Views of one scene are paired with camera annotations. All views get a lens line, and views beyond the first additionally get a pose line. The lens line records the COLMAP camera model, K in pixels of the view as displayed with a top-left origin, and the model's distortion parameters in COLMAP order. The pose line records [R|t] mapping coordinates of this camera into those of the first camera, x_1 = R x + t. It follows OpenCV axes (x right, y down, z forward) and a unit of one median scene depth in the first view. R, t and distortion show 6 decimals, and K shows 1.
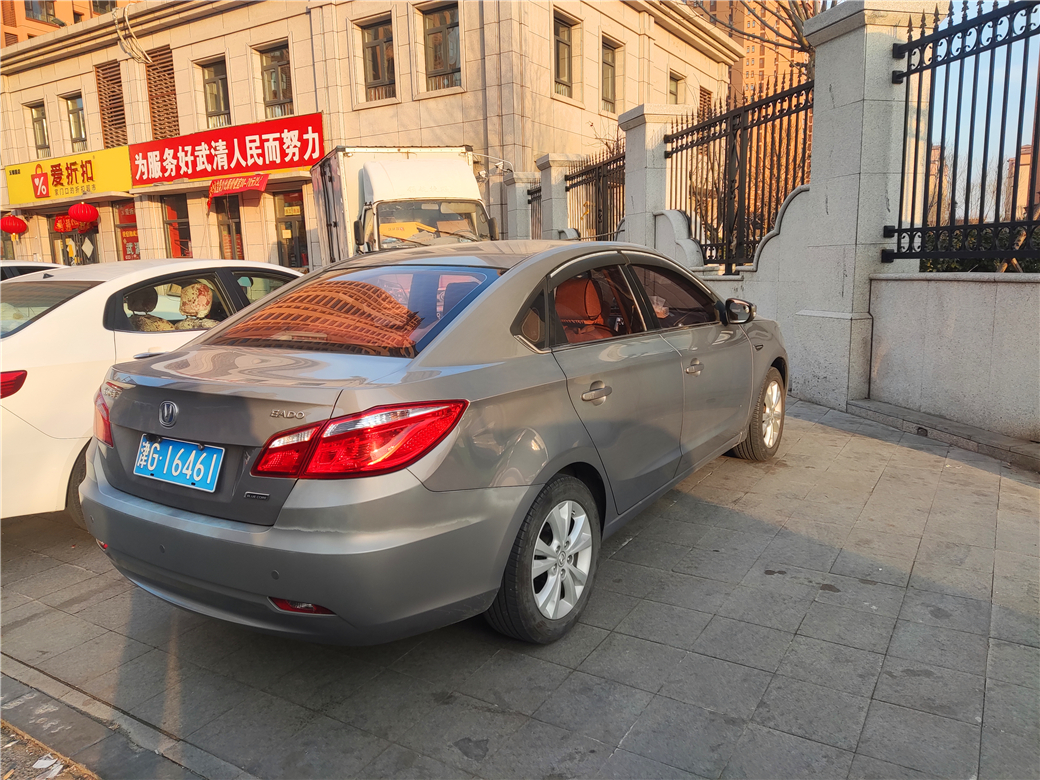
lens RADIAL K [[764.7, 0, 528.6], [0, 764.7, 397.2], [0, 0, 1]] dist [0.112431, -0.144021]
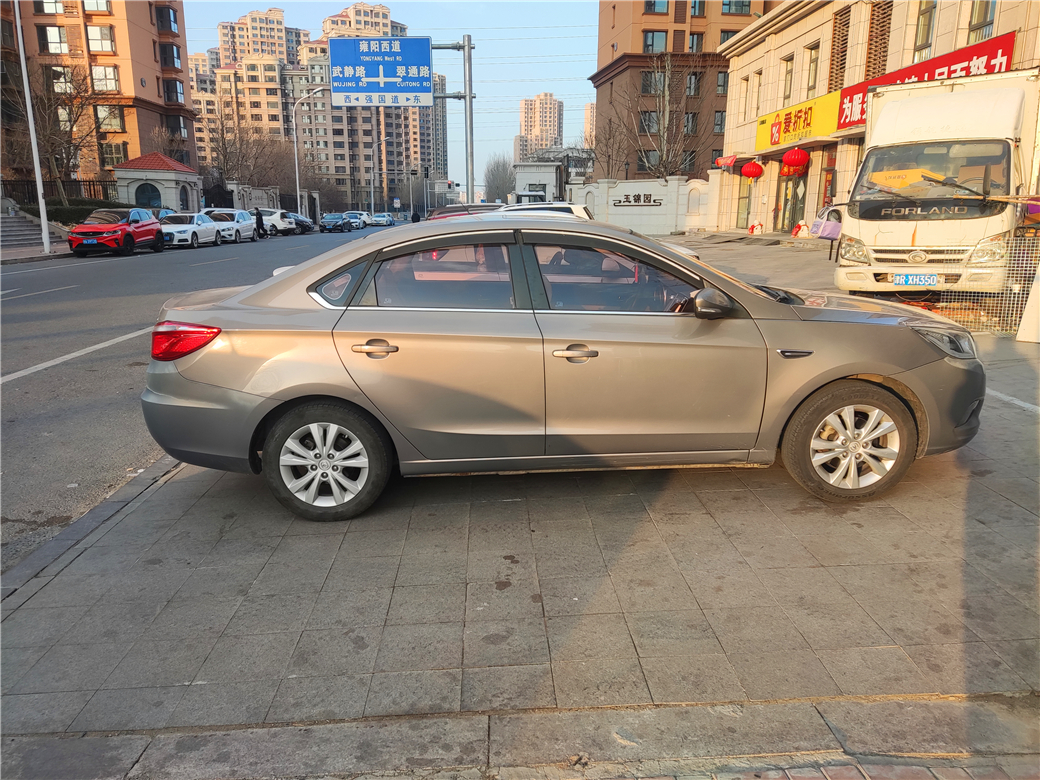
lens RADIAL K [[779.6, 0, 520.0], [0, 779.6, 390.0], [0, 0, 1]] dist [0.080578, -0.088518]
pose [[0.567213, 0.210688, -0.796166, 0.728335], [-0.158240, 0.976592, 0.145699, -0.092447], [0.808226, 0.043343, 0.587275, 0.271572]]
